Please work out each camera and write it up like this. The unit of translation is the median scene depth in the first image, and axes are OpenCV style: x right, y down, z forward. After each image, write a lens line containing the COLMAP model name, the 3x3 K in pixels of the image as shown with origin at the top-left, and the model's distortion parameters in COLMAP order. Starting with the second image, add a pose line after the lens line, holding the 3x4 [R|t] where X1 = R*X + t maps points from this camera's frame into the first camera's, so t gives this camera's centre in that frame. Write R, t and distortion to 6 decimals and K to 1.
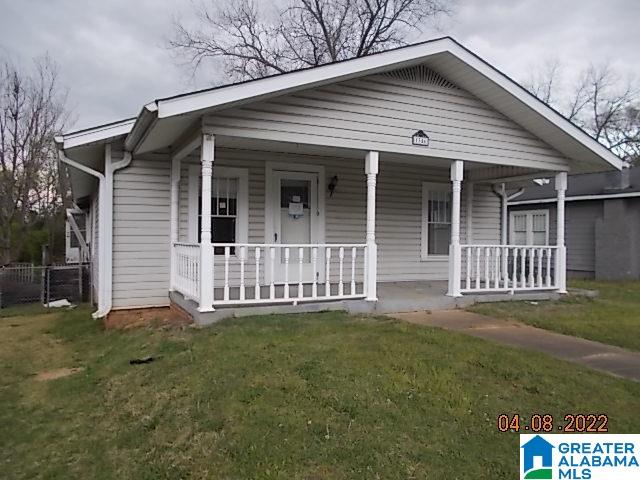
lens RADIAL K [[483.5, 0, 320.0], [0, 483.5, 240.0], [0, 0, 1]] dist [-0.001515, 0.004427]
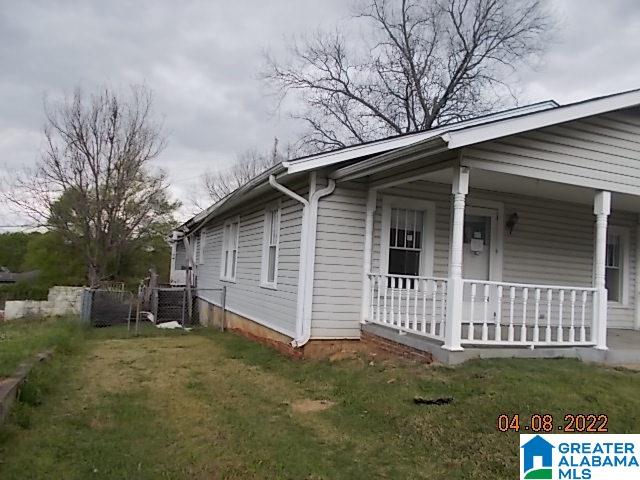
lens RADIAL K [[487.7, 0, 320.0], [0, 487.7, 240.0], [0, 0, 1]] dist [-0.003312, -0.000339]
pose [[0.995615, 0.052840, -0.077192, -0.326734], [-0.057830, 0.996279, -0.063905, 0.006151], [0.073528, 0.068088, 0.994966, 0.009509]]
